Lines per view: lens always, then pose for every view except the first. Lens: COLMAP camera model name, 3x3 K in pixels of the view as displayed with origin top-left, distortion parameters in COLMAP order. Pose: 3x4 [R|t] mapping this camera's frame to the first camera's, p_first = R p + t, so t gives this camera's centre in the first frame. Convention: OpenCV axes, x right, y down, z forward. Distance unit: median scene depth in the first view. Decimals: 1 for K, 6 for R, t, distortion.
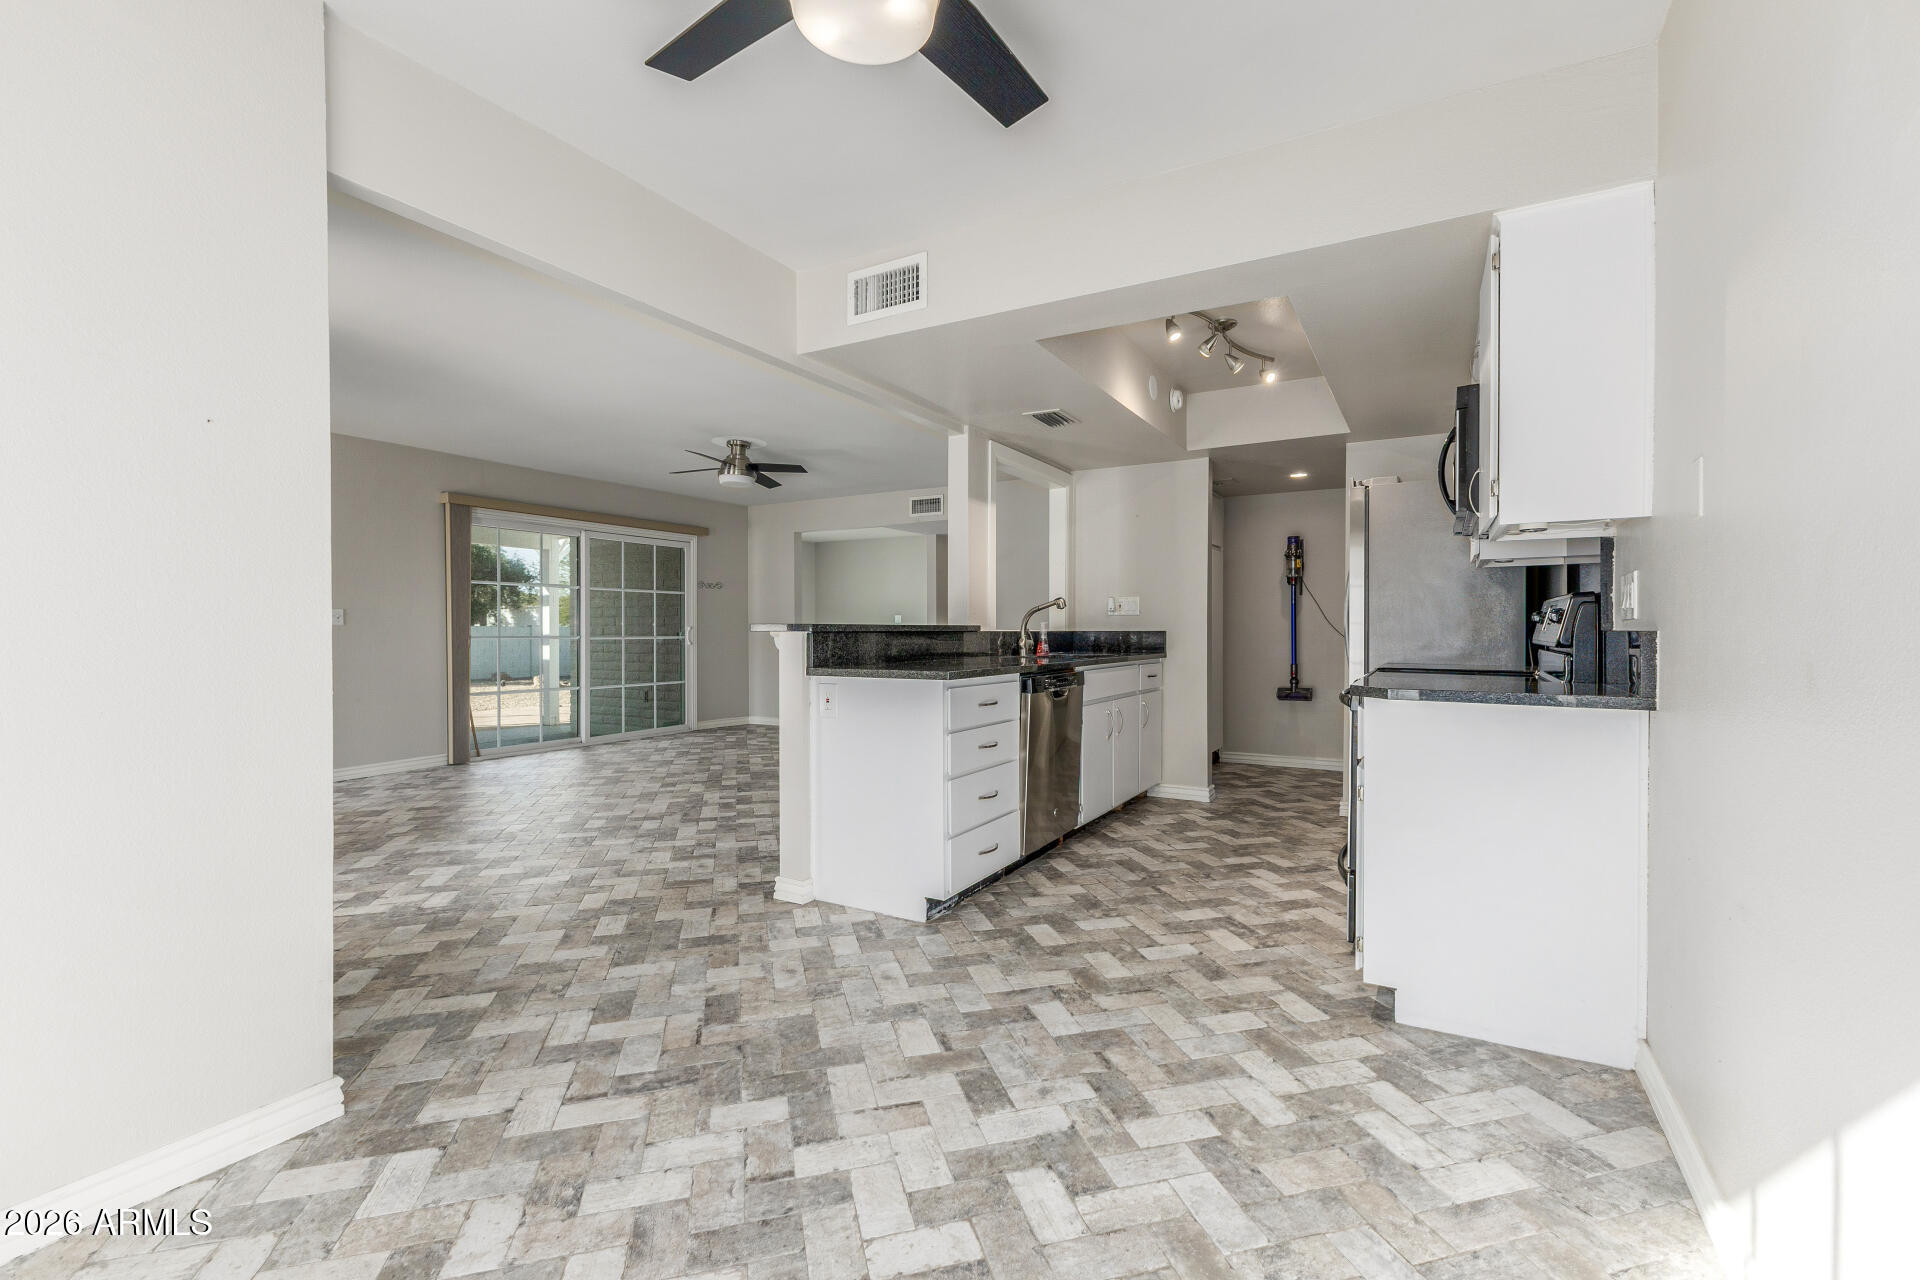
lens RADIAL K [[831.5, 0, 964.2], [0, 831.5, 633.1], [0, 0, 1]] dist [0.008548, -0.001111]
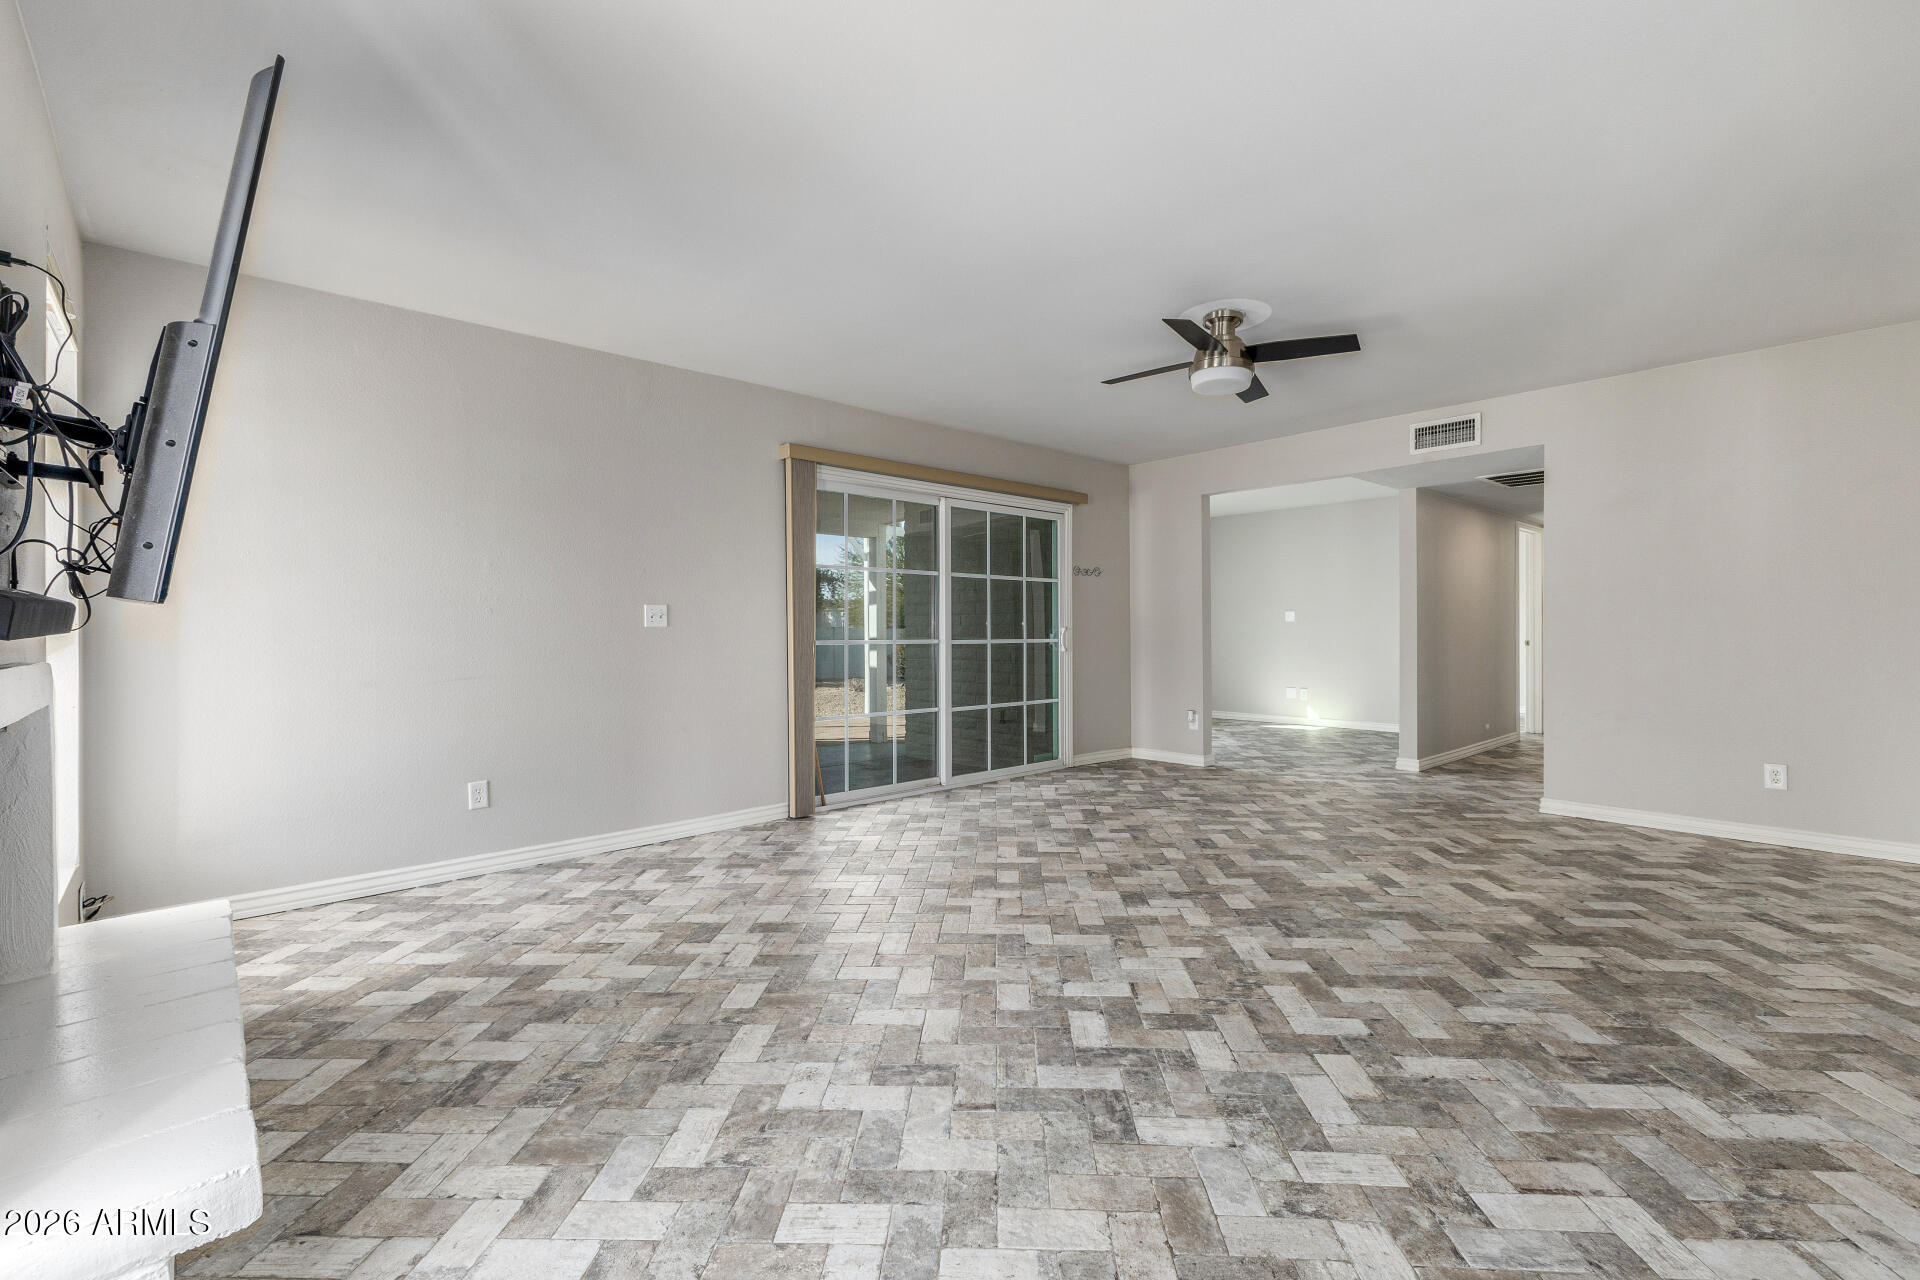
lens RADIAL K [[831.5, 0, 964.2], [0, 831.5, 633.1], [0, 0, 1]] dist [0.008548, -0.001111]
pose [[0.952217, -0.003315, -0.305405, -0.362639], [0.002807, 0.999994, -0.002105, -0.002129], [0.305410, 0.001147, 0.952220, 0.512880]]
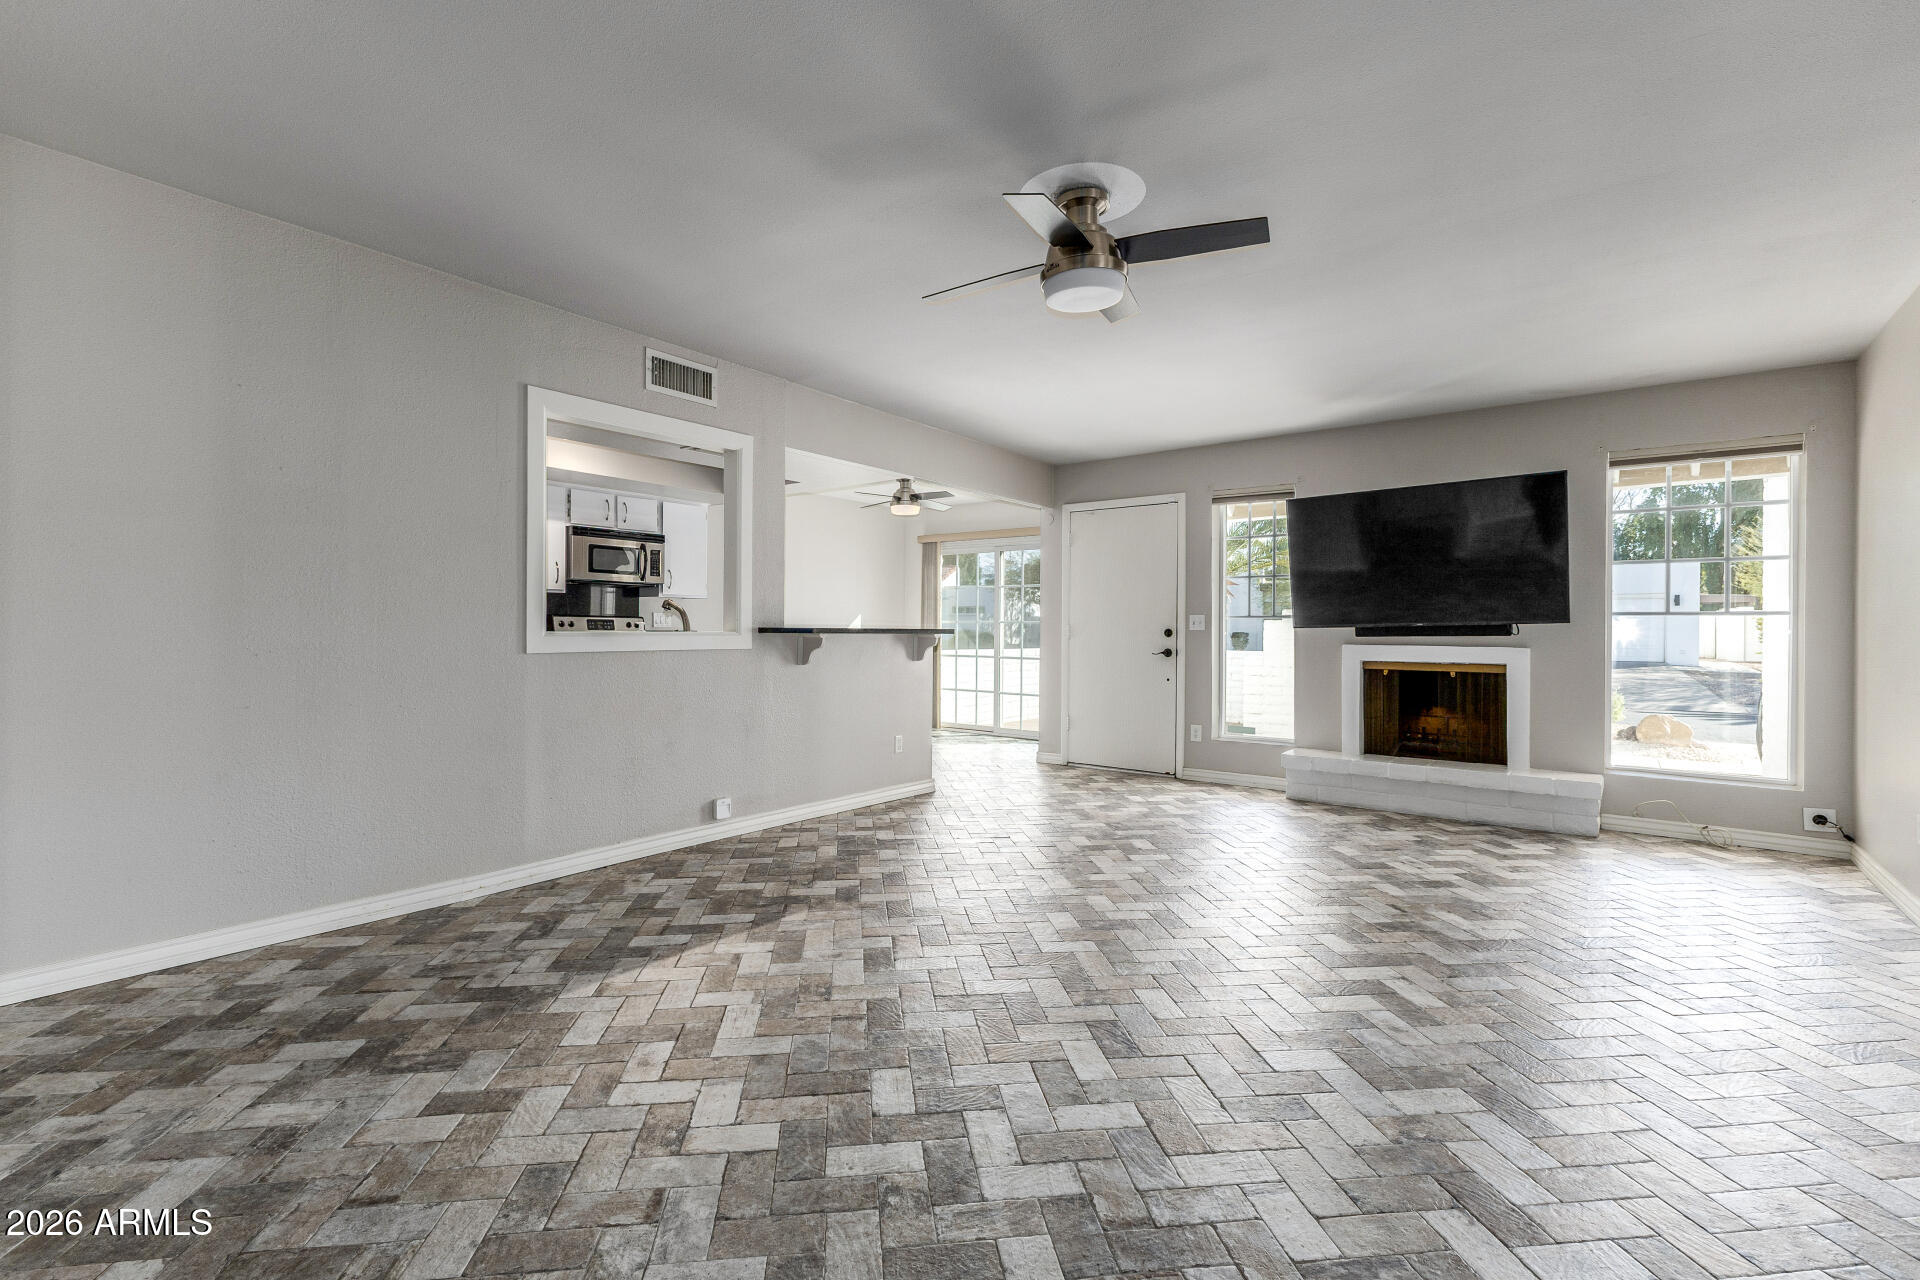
lens RADIAL K [[831.5, 0, 964.2], [0, 831.5, 633.1], [0, 0, 1]] dist [0.008548, -0.001111]
pose [[-0.991429, -0.007213, 0.130448, -0.365994], [-0.006332, 0.999954, 0.007163, -0.011083], [-0.130494, 0.006275, -0.991429, 1.931717]]
